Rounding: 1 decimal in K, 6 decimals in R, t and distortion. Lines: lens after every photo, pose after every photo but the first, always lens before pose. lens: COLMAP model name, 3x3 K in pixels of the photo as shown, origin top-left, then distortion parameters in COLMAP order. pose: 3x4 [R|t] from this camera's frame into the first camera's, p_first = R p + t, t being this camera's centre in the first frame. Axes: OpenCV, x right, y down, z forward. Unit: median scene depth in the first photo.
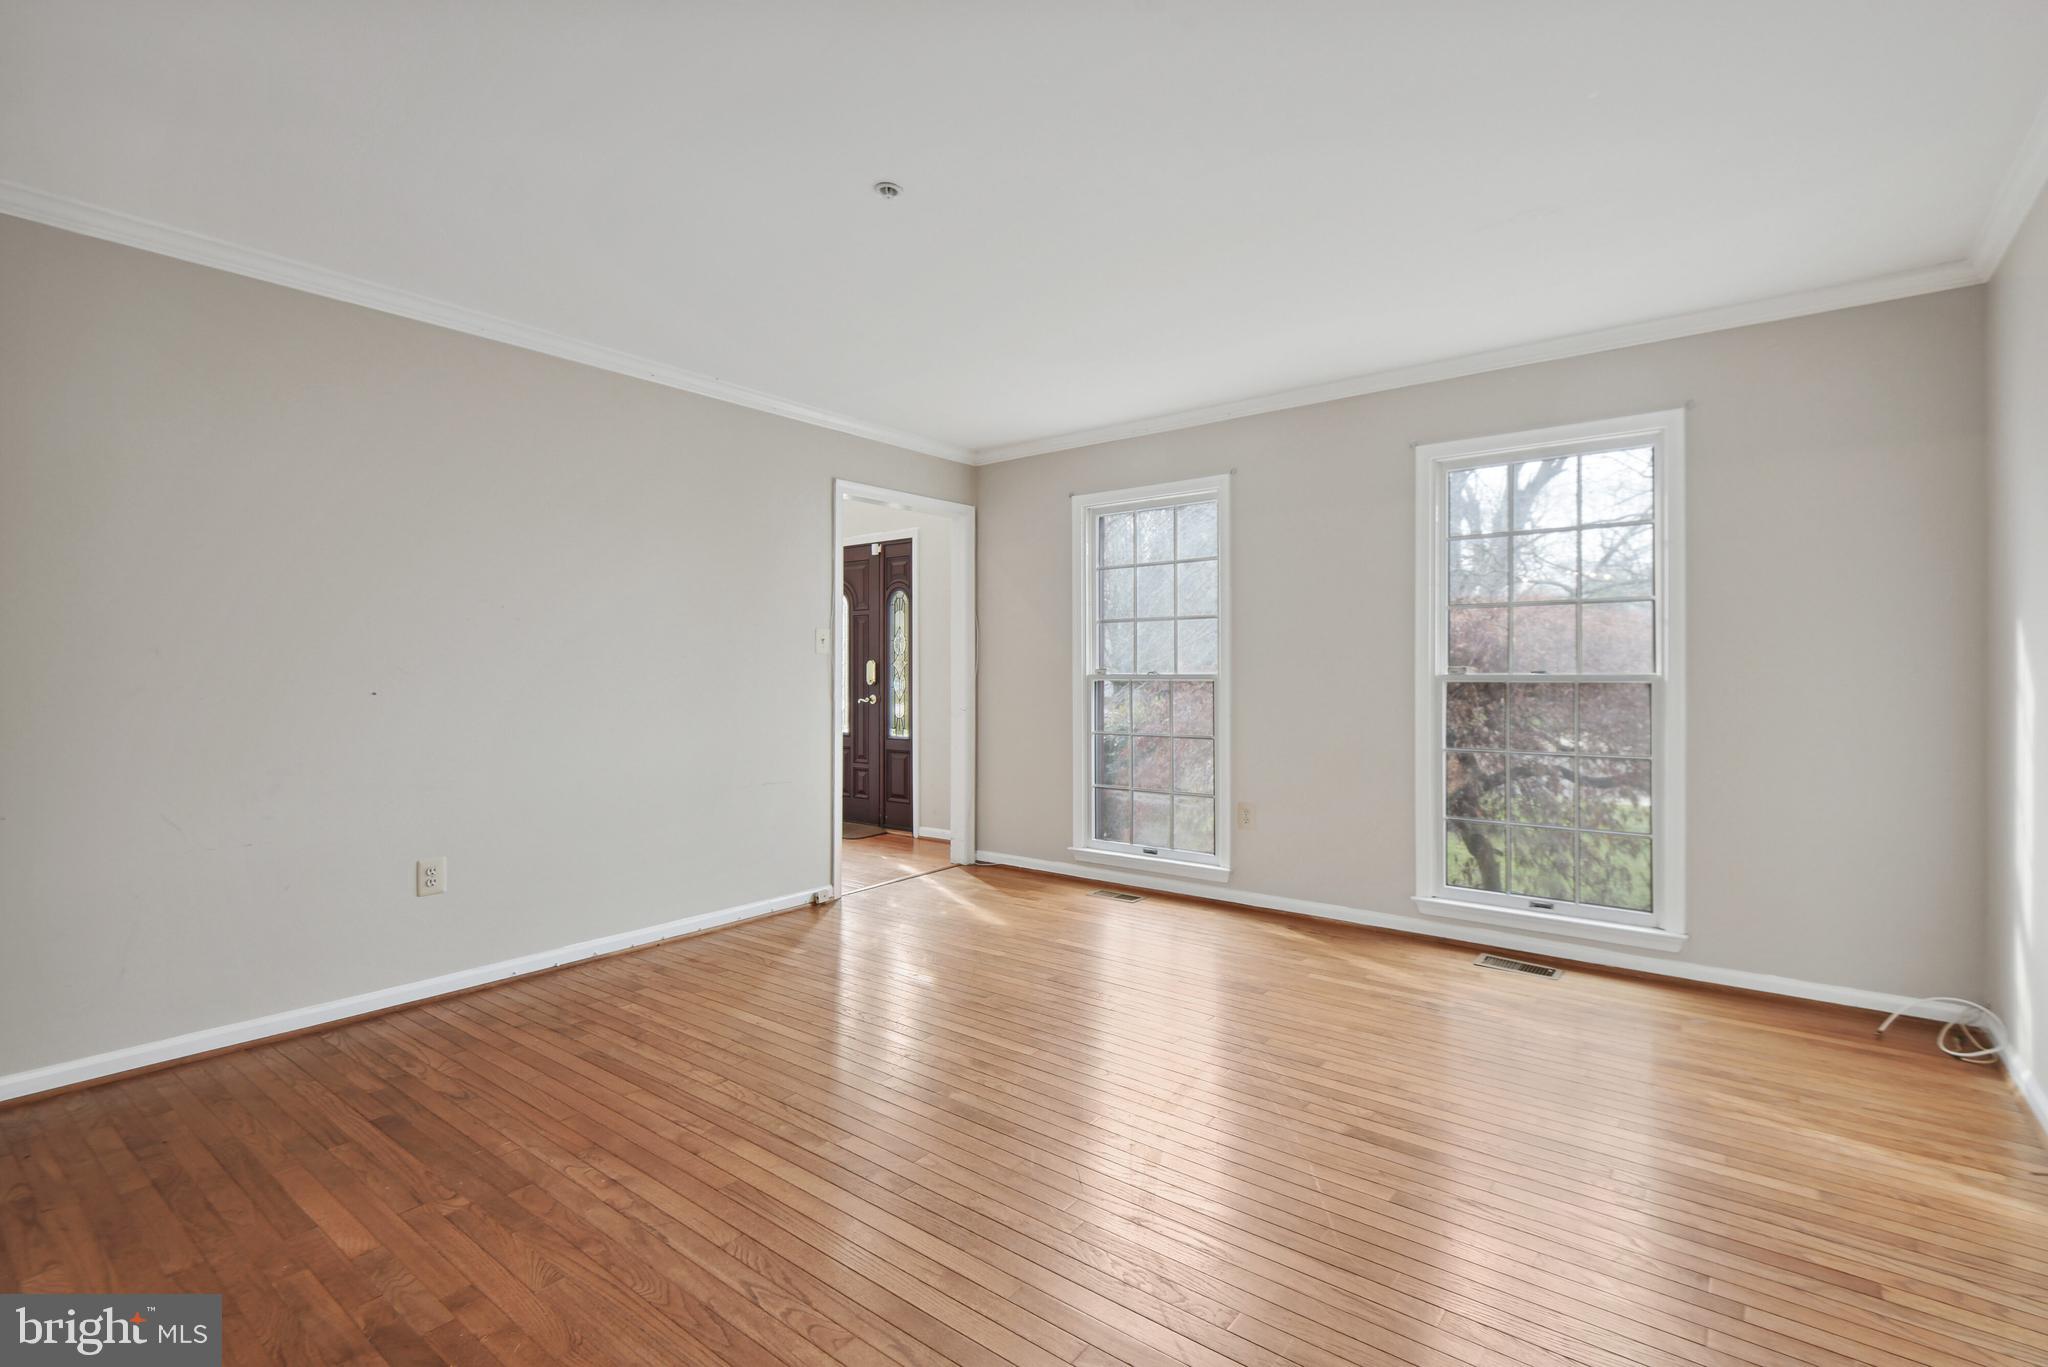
lens RADIAL K [[941.8, 0, 1039.8], [0, 941.8, 670.3], [0, 0, 1]] dist [0.019573, -0.013902]
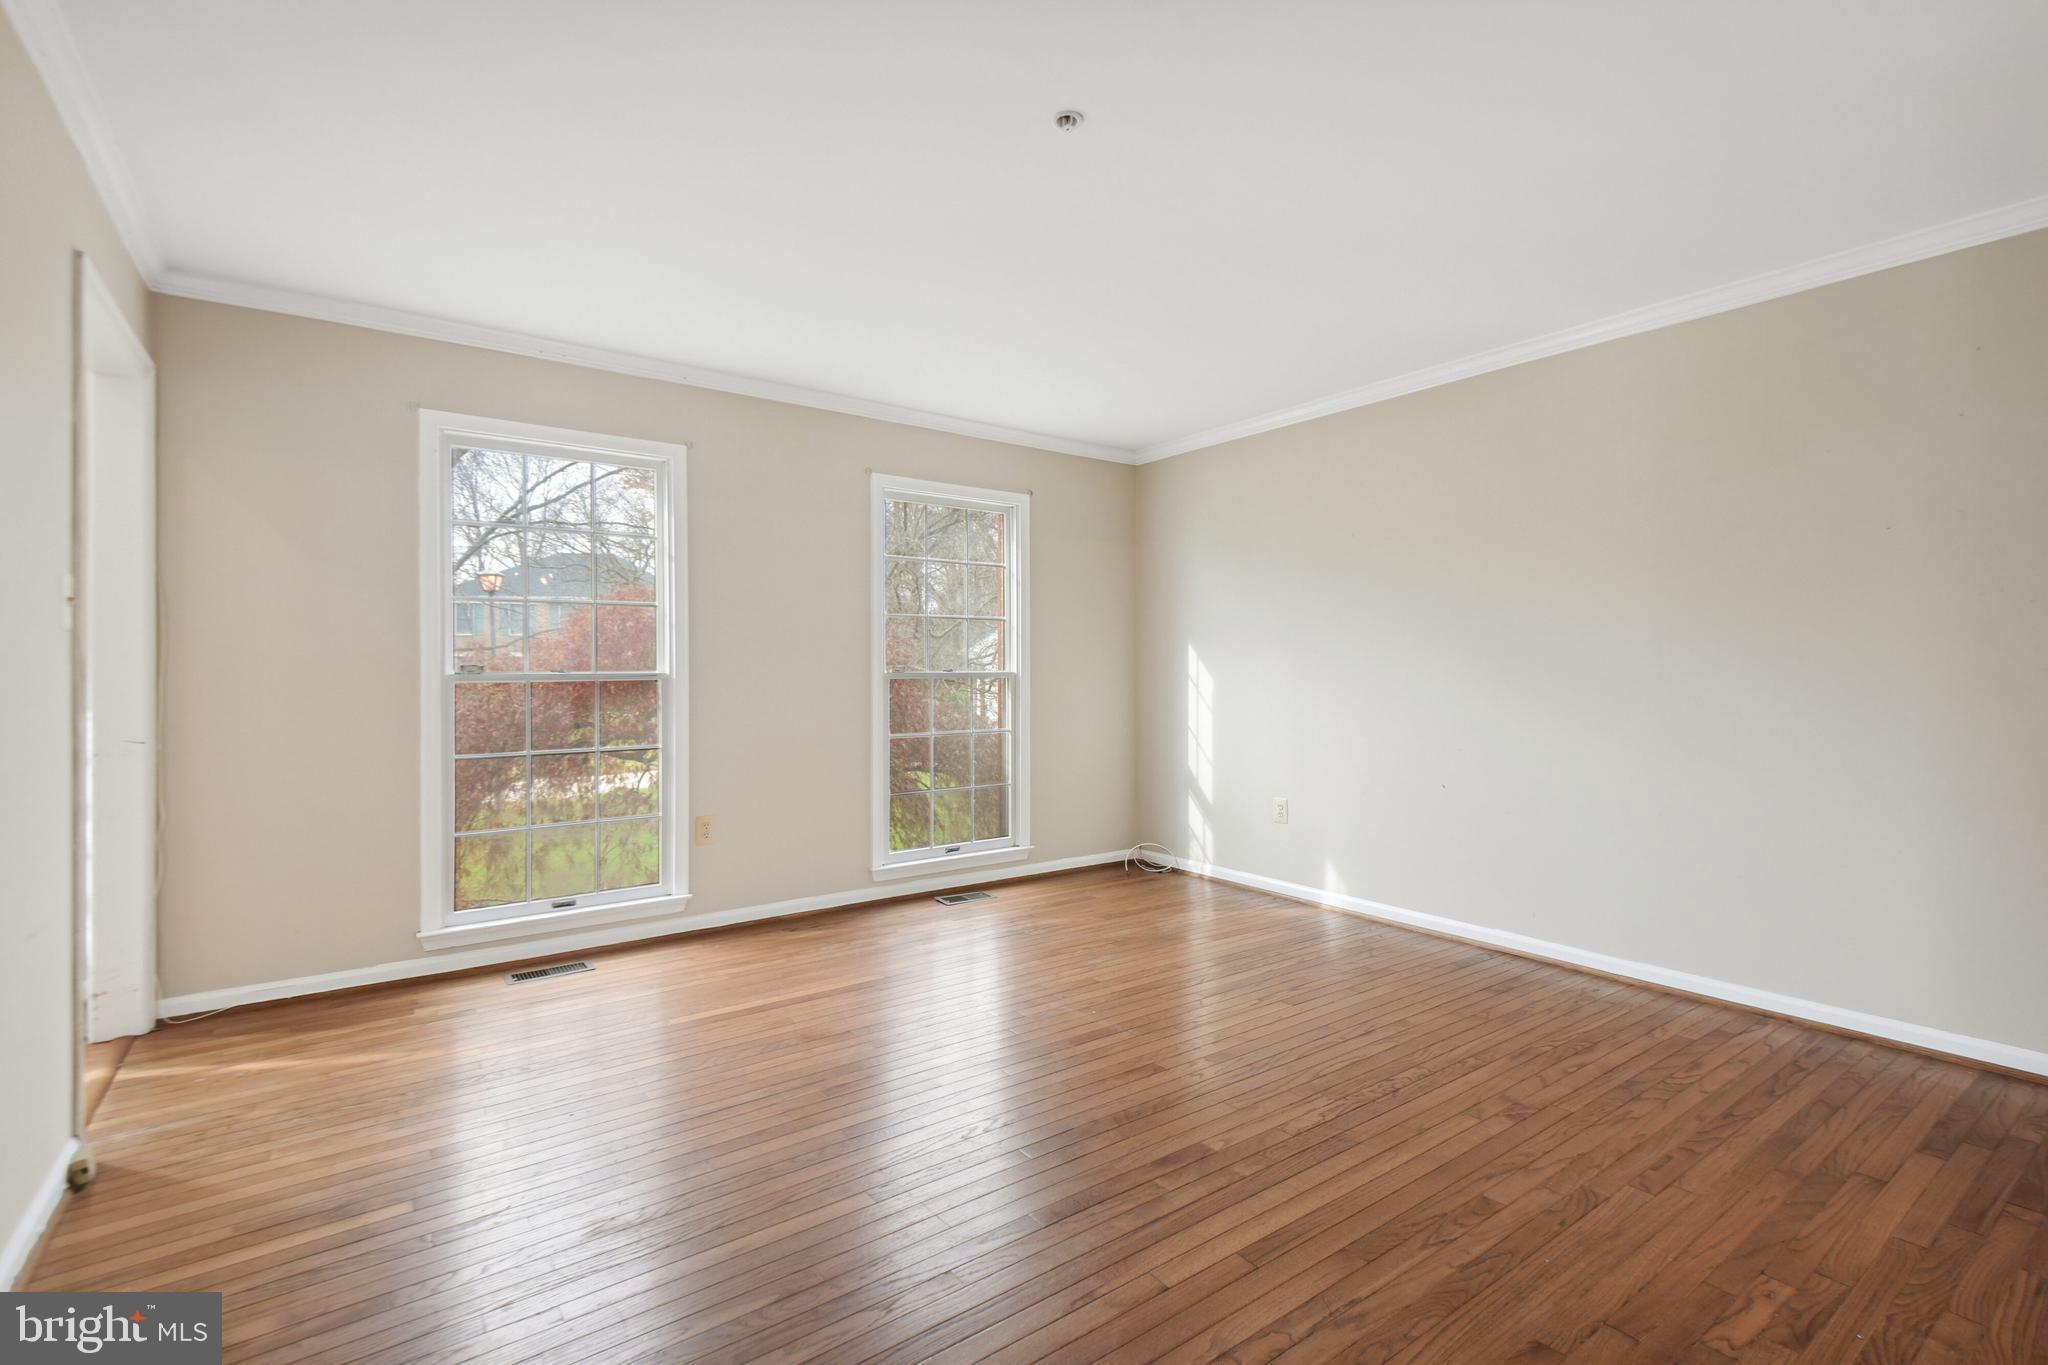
lens RADIAL K [[941.8, 0, 1052.7], [0, 941.8, 663.7], [0, 0, 1]] dist [0.019573, -0.013902]
pose [[0.260432, 0.006214, 0.965472, -0.530831], [0.000173, 0.999979, -0.006483, 0.001039], [-0.965492, 0.001855, 0.260426, 0.412449]]
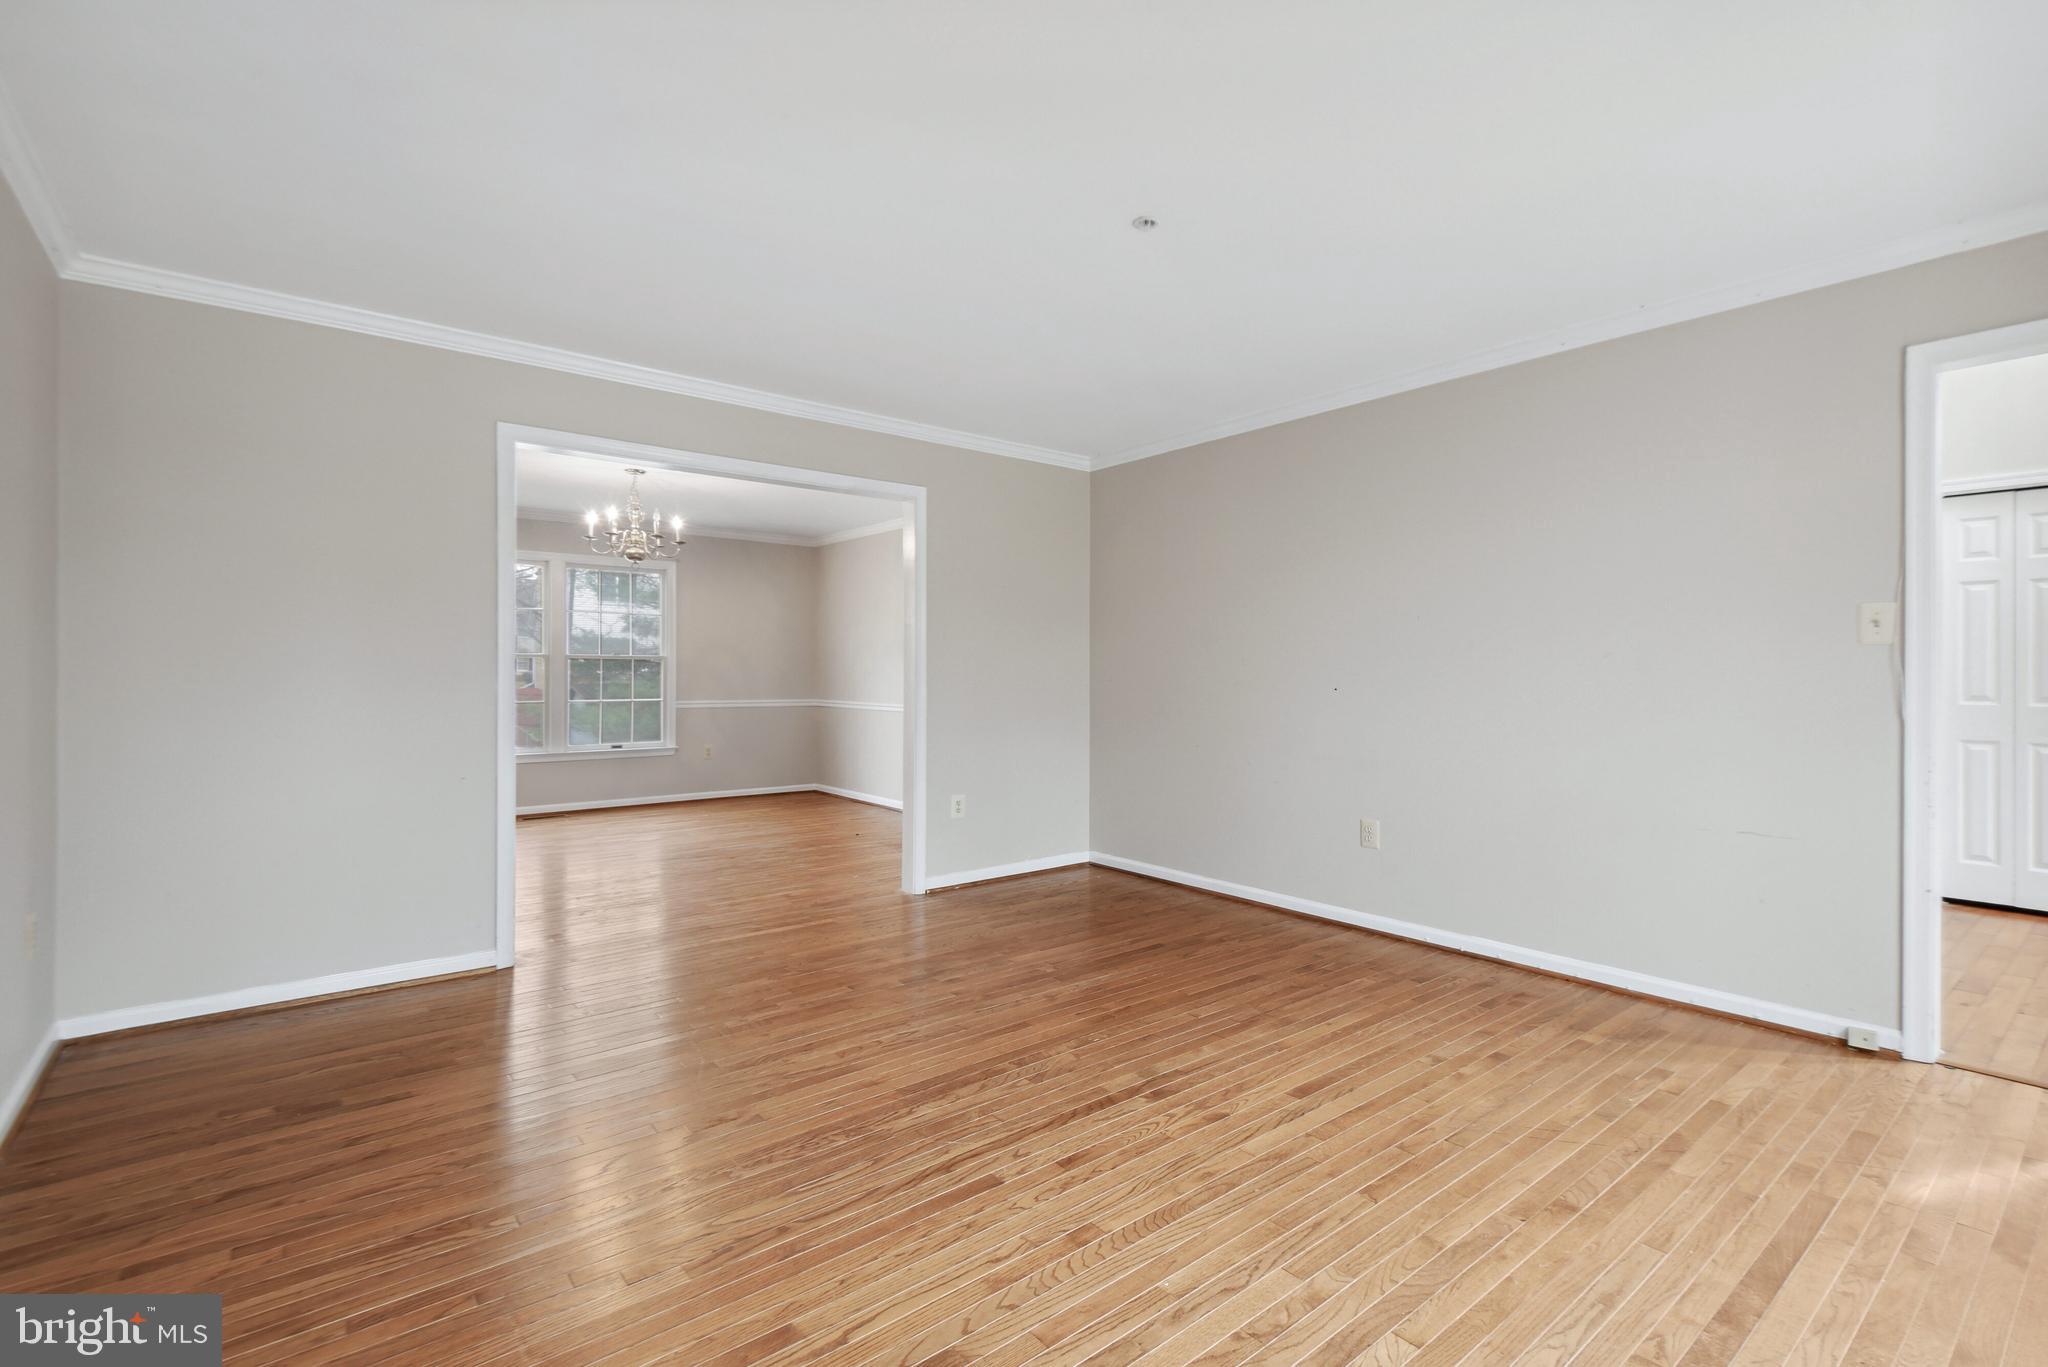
lens RADIAL K [[941.8, 0, 1032.7], [0, 941.8, 670.4], [0, 0, 1]] dist [0.019573, -0.013902]
pose [[-0.223704, 0.000015, -0.974657, 0.479184], [0.000487, 1.000000, -0.000097, -0.000745], [0.974657, -0.000497, -0.223704, 0.586586]]
